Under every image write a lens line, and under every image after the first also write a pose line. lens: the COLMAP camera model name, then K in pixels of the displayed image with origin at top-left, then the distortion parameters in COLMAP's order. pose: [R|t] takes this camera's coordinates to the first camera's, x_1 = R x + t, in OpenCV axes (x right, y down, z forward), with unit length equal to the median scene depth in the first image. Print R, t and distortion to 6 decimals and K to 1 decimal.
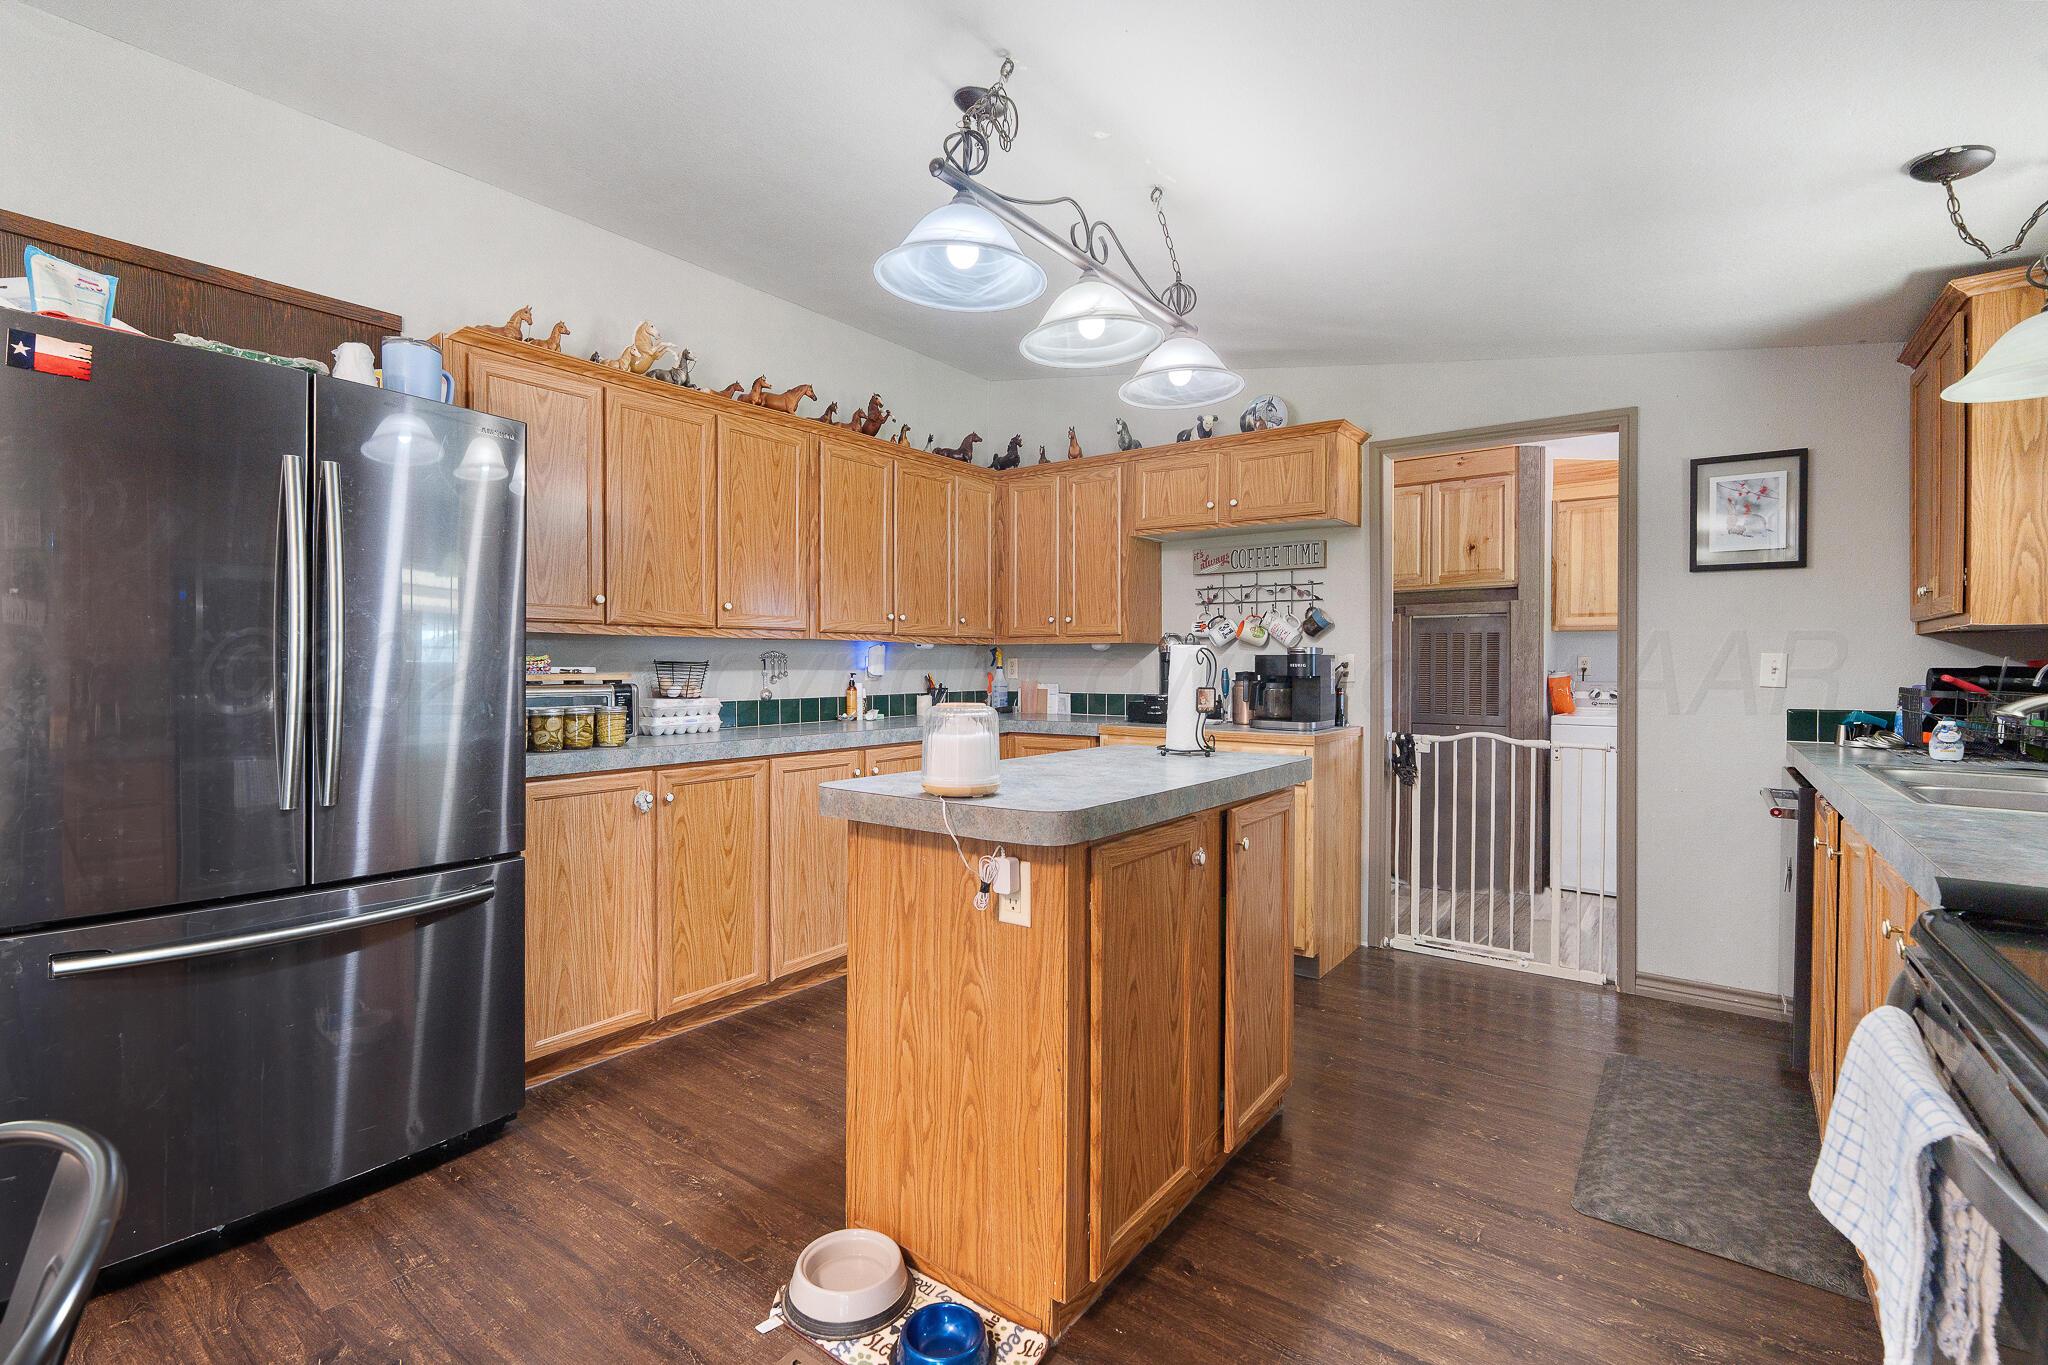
lens RADIAL K [[906.3, 0, 1016.2], [0, 906.3, 666.9], [0, 0, 1]] dist [-0.018801, 0.003284]
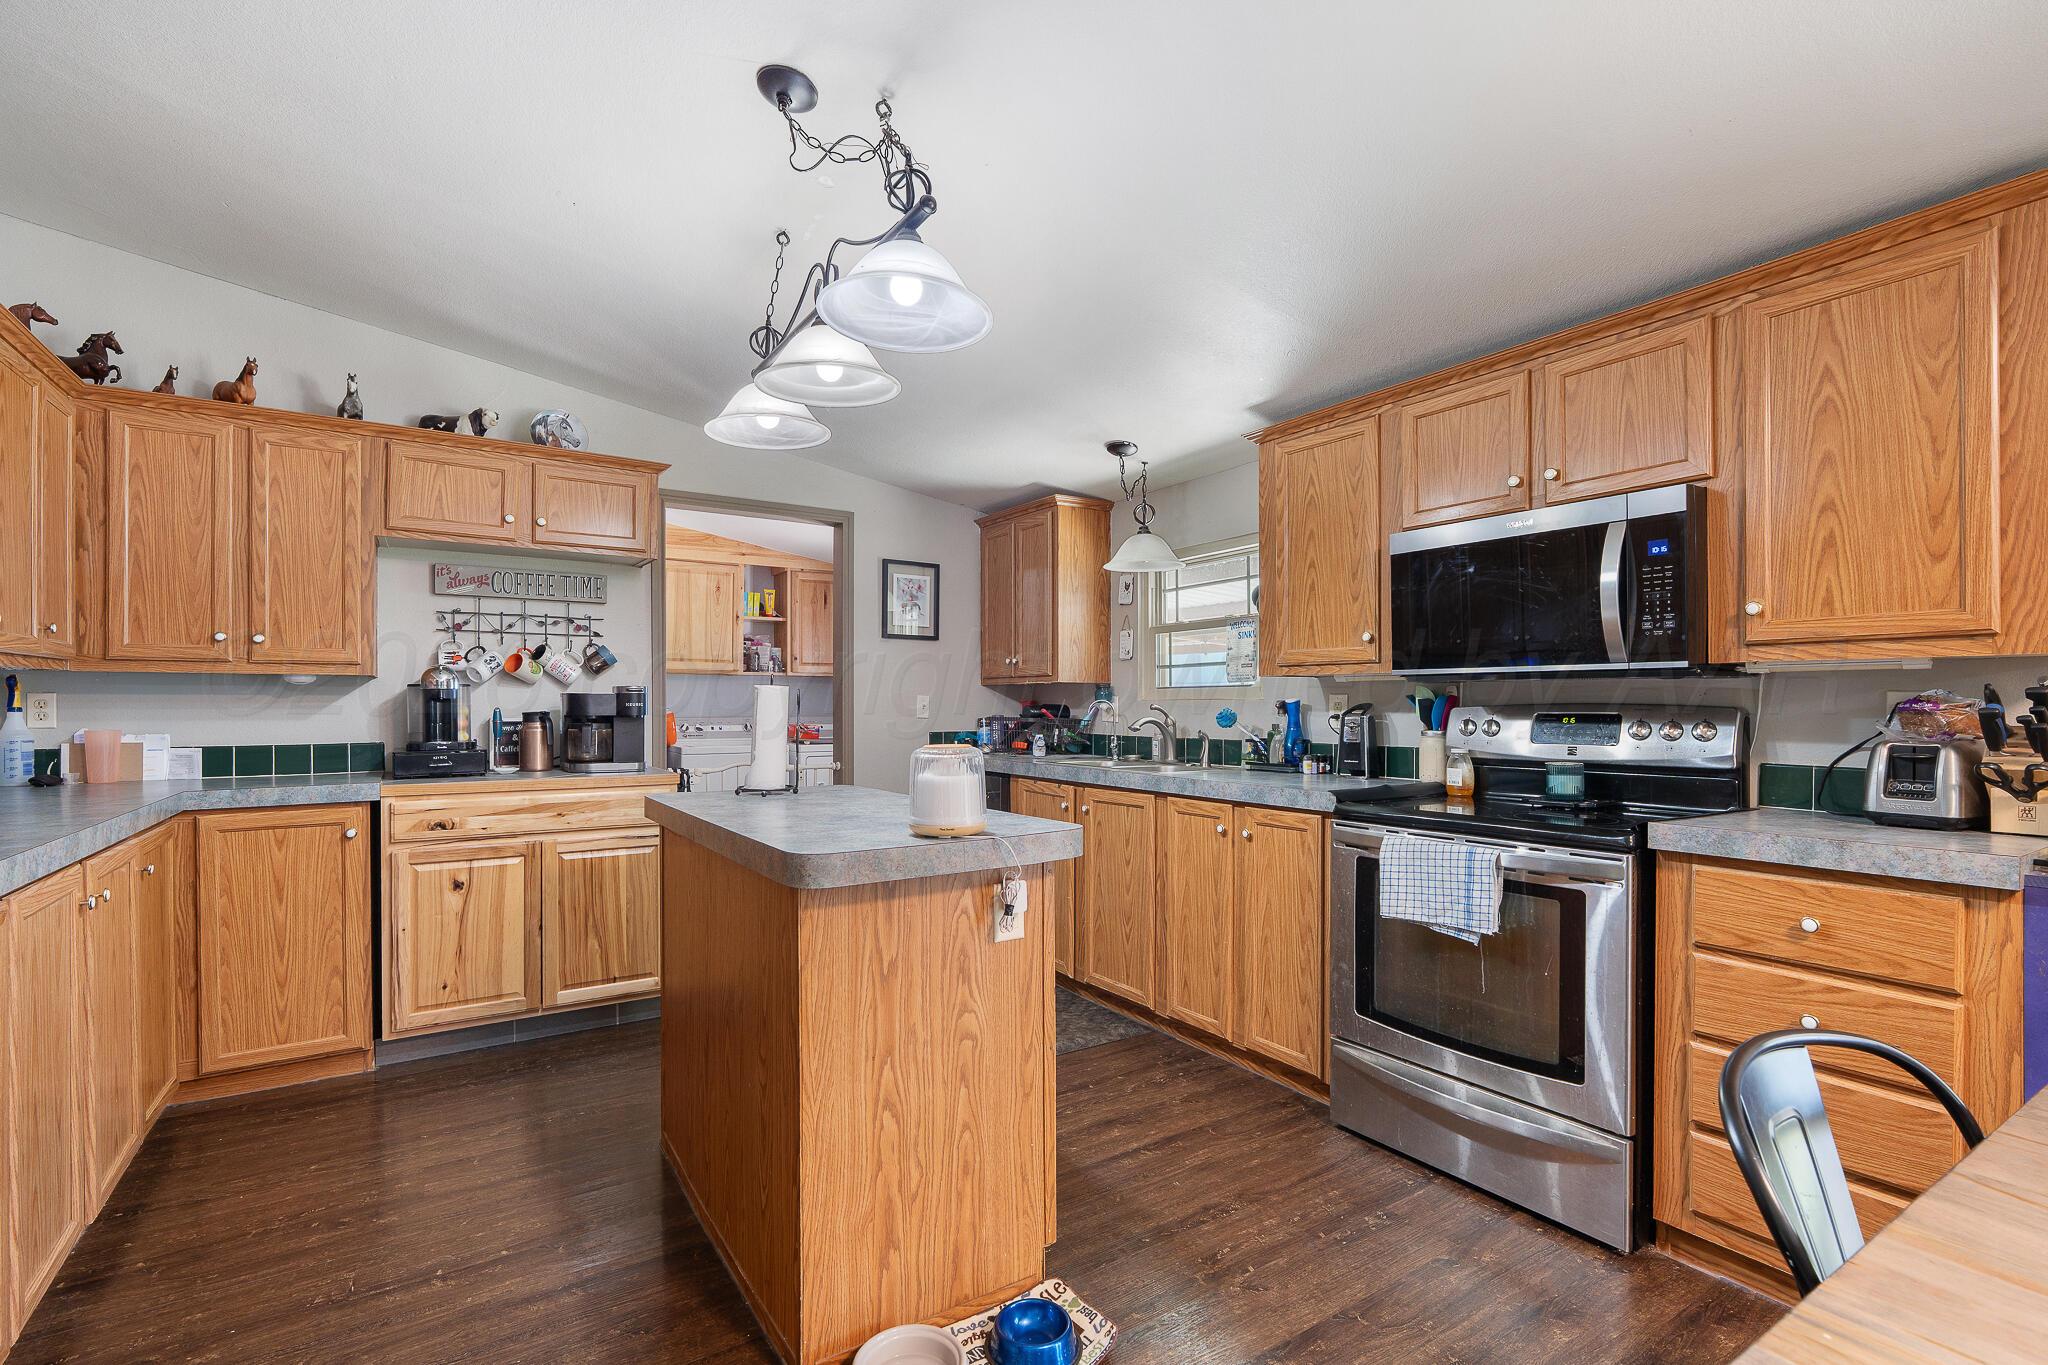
lens RADIAL K [[906.3, 0, 1012.5], [0, 906.3, 703.9], [0, 0, 1]] dist [-0.018801, 0.003284]
pose [[0.343203, -0.003684, 0.939254, -0.561779], [0.002205, 0.999993, 0.003116, -0.004887], [-0.939259, 0.001001, 0.343208, 0.331389]]
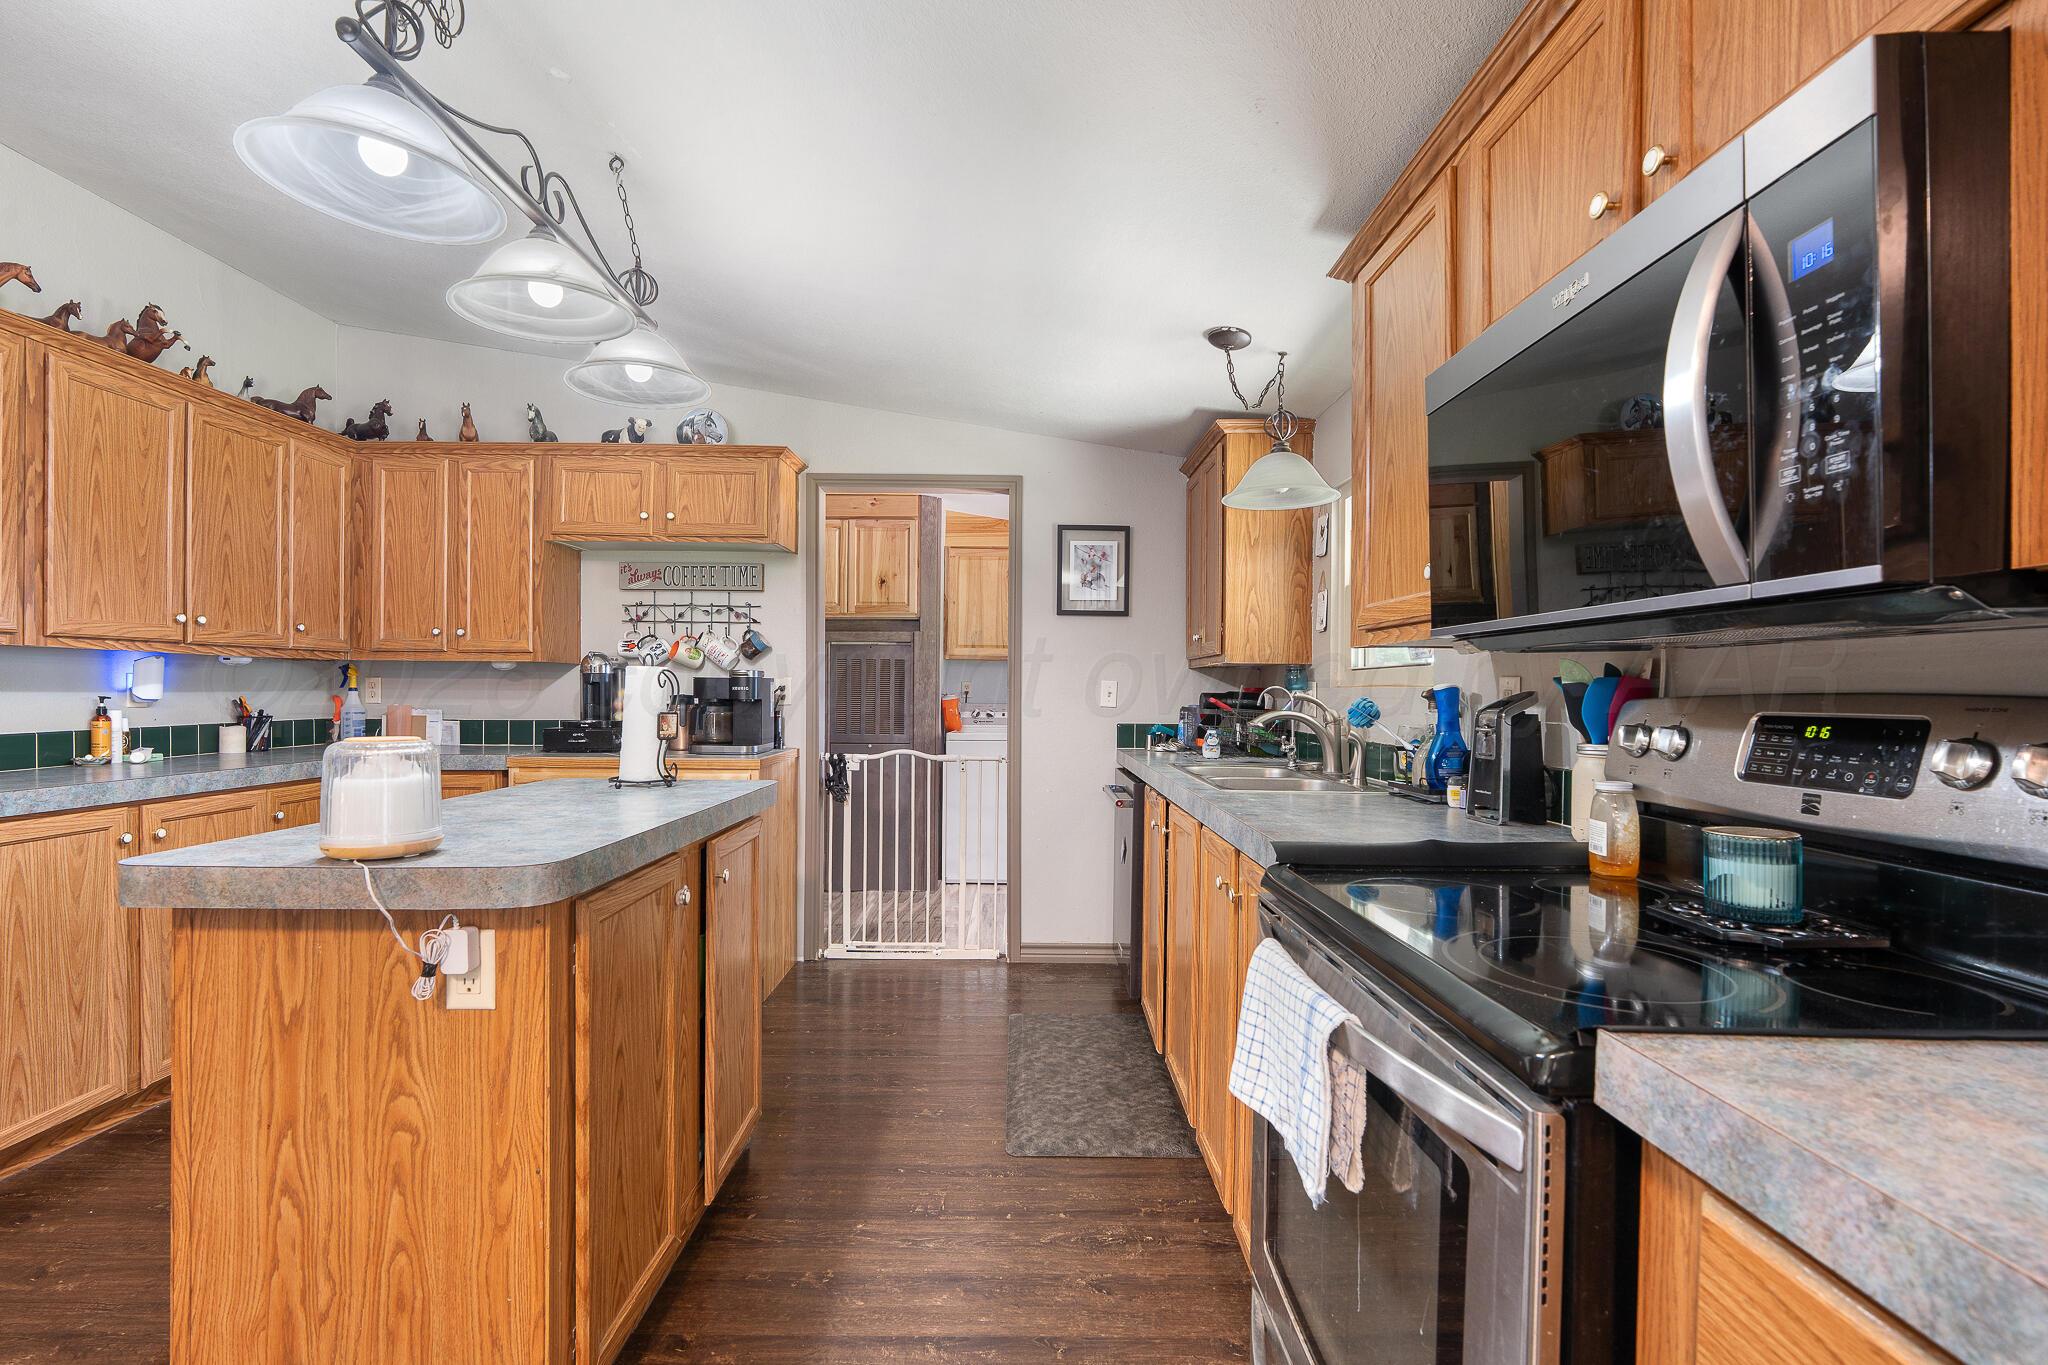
lens RADIAL K [[906.3, 0, 1024.2], [0, 906.3, 690.5], [0, 0, 1]] dist [-0.018801, 0.003284]
pose [[0.792269, 0.003285, 0.610164, -0.053989], [-0.004155, 0.999991, 0.000010, -0.001058], [-0.610158, -0.002543, 0.792275, 0.034829]]
